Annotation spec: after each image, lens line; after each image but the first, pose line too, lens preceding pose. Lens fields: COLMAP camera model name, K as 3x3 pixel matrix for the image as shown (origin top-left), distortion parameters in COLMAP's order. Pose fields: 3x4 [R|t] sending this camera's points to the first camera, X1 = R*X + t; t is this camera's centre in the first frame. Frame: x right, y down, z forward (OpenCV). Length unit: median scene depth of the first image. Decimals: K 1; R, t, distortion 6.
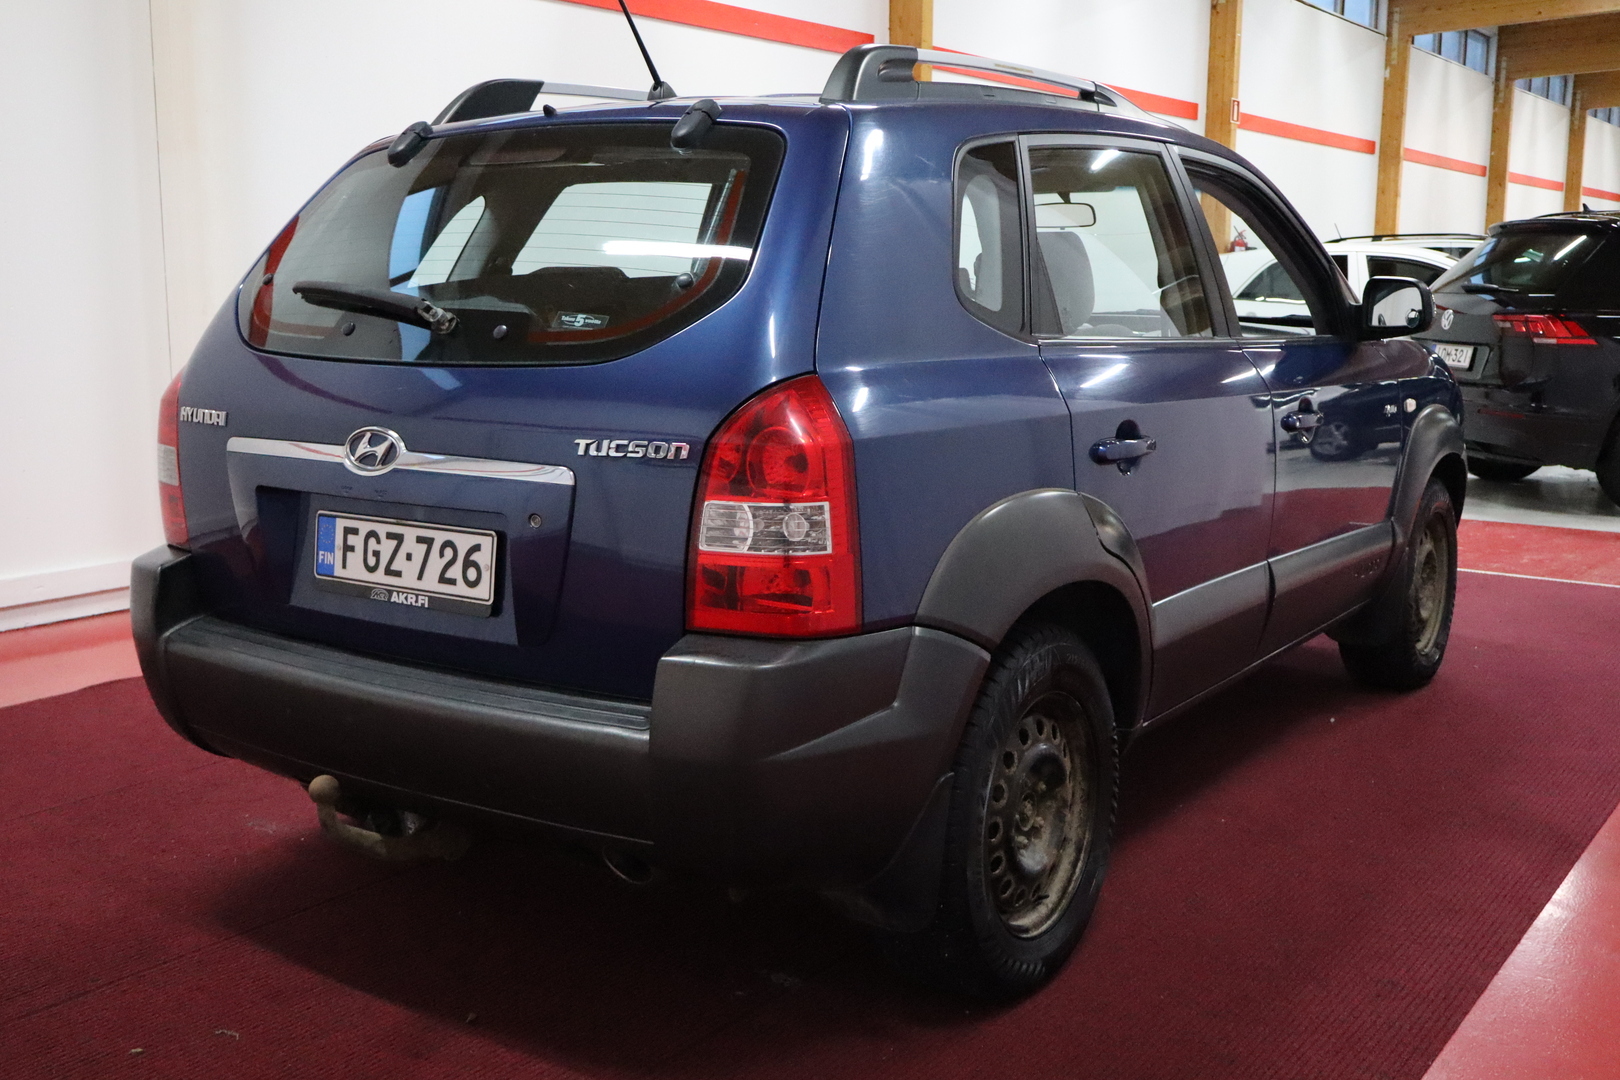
lens RADIAL K [[1655.2, 0, 810.0], [0, 1655.2, 540.0], [0, 0, 1]] dist [0.002672, 0.005751]
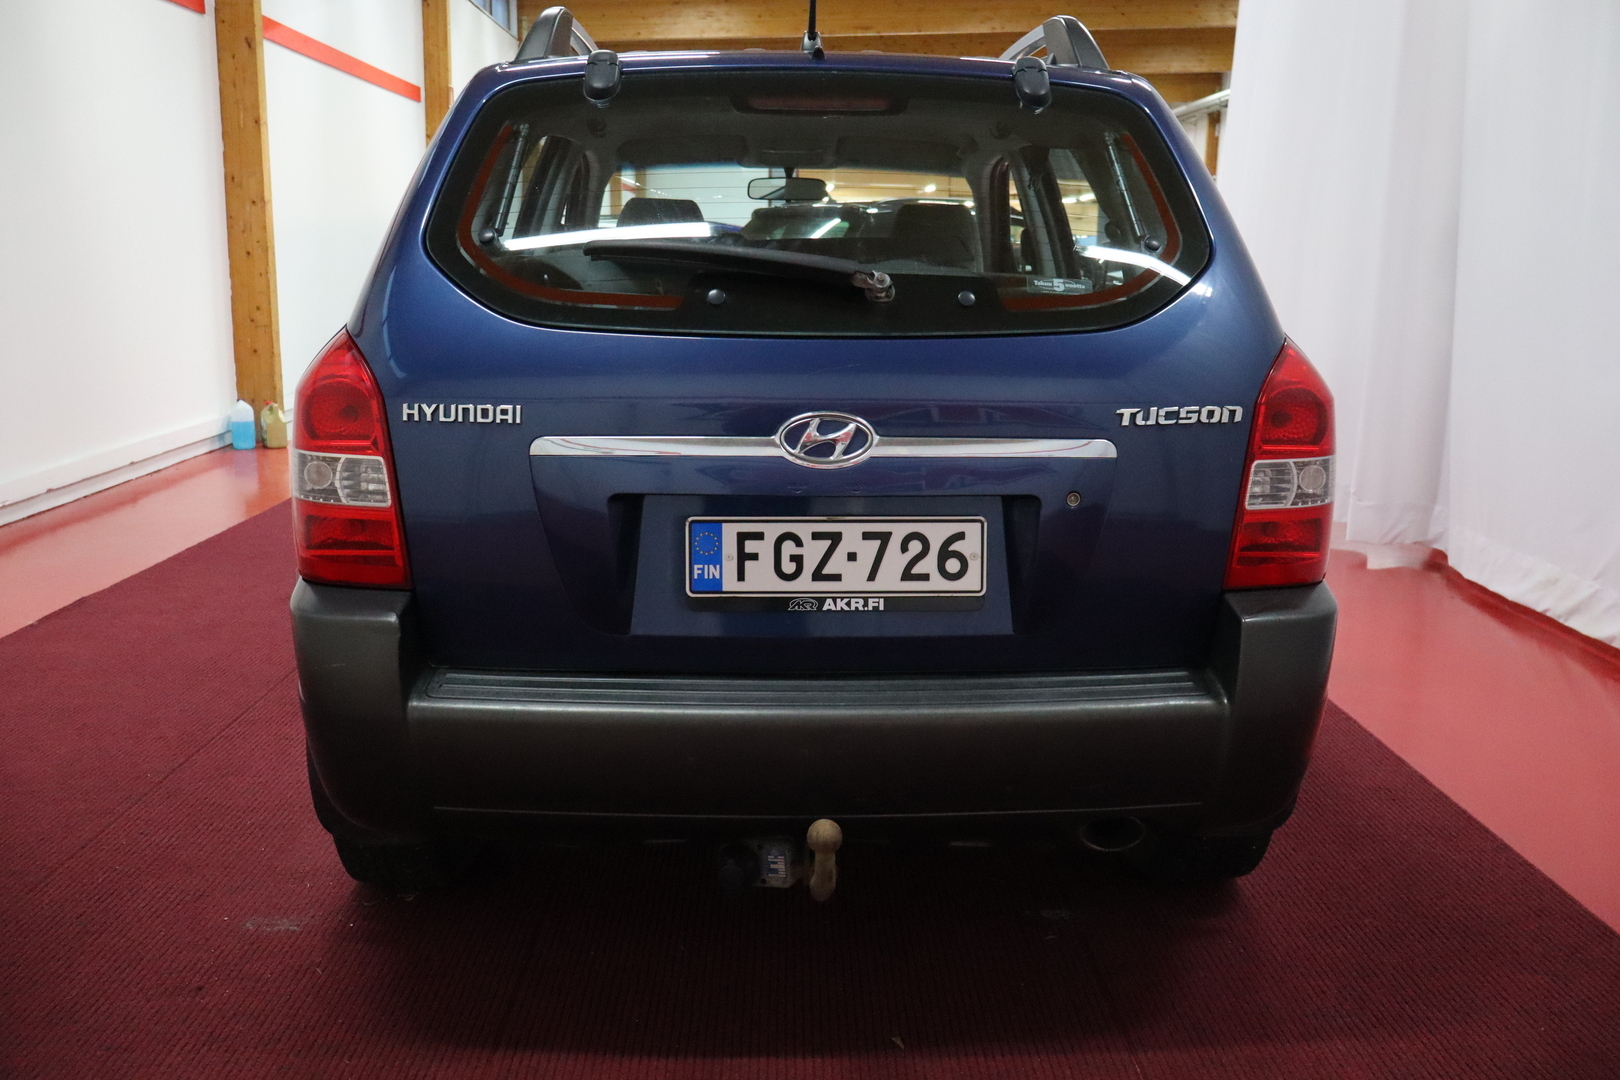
lens RADIAL K [[1405.5, 0, 810.0], [0, 1405.5, 540.0], [0, 0, 1]] dist [-0.008788, 0.108335]
pose [[0.797250, -0.115986, 0.592402, -0.710555], [0.087666, 0.993210, 0.076480, -0.058497], [-0.597250, -0.009040, 0.802004, 0.418355]]
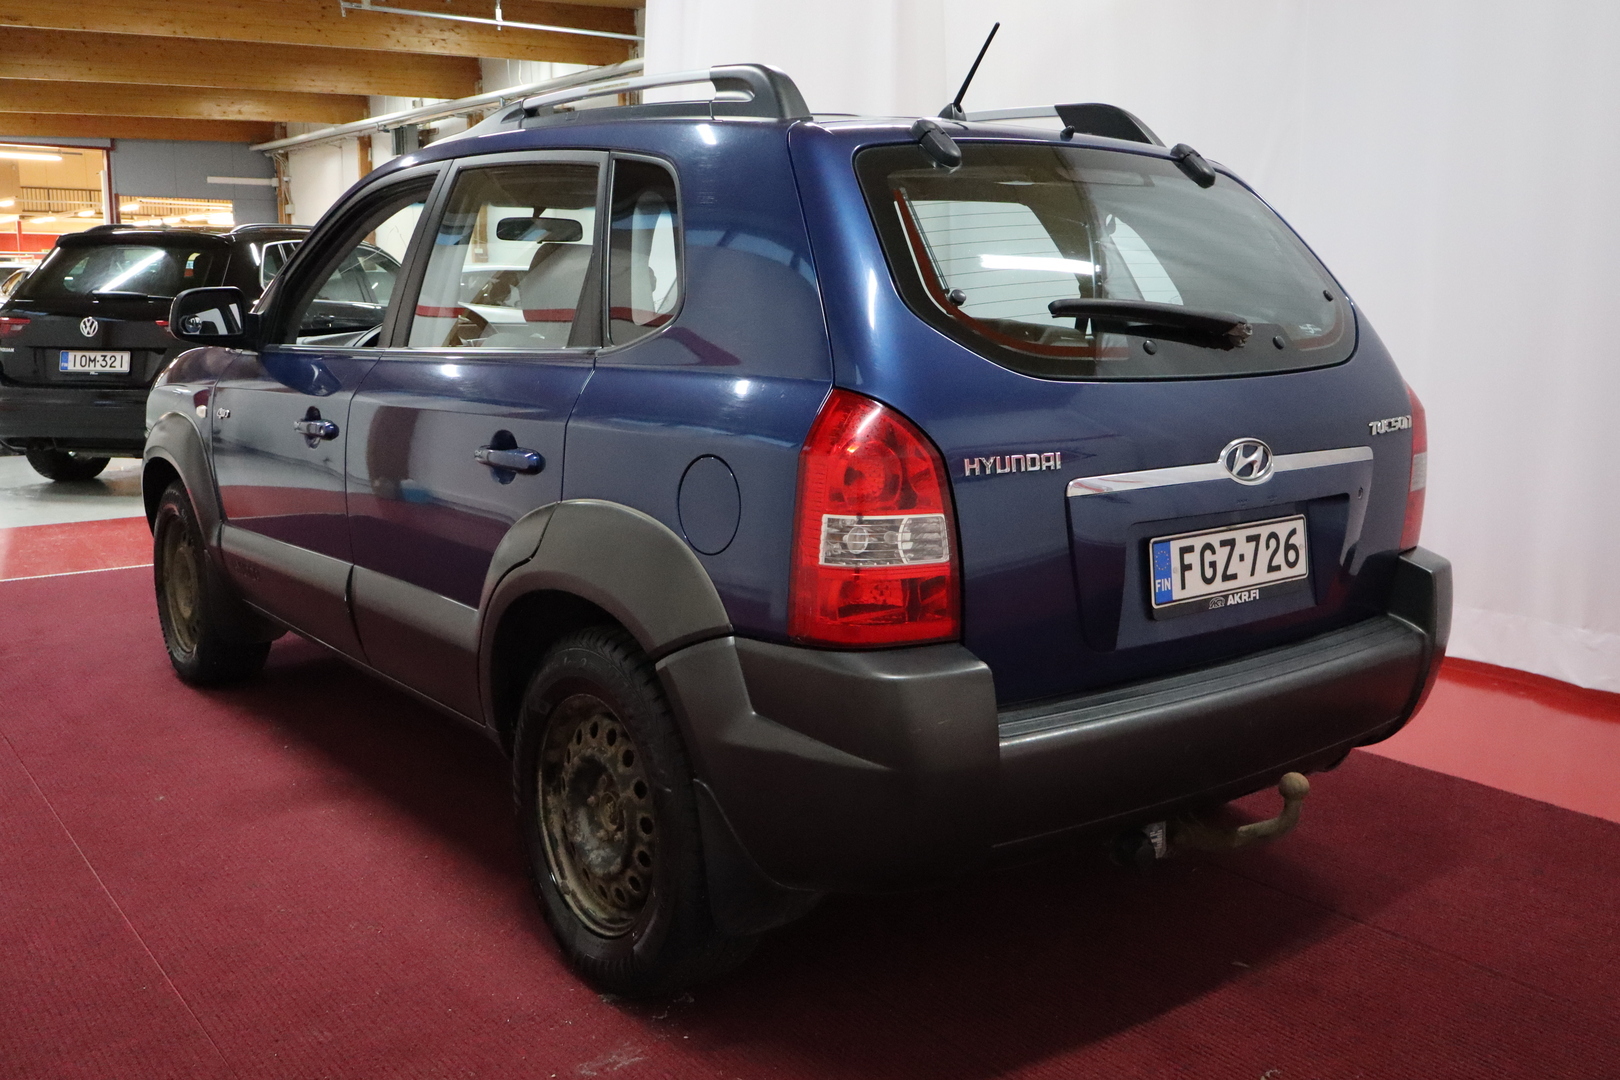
lens RADIAL K [[1505.2, 0, 810.0], [0, 1505.2, 540.0], [0, 0, 1]] dist [0.014033, 0.003162]
pose [[0.291343, -0.162662, 0.942688, -1.245956], [0.151504, 0.980846, 0.122423, -0.162980], [-0.944545, 0.107154, 0.310407, 0.971768]]
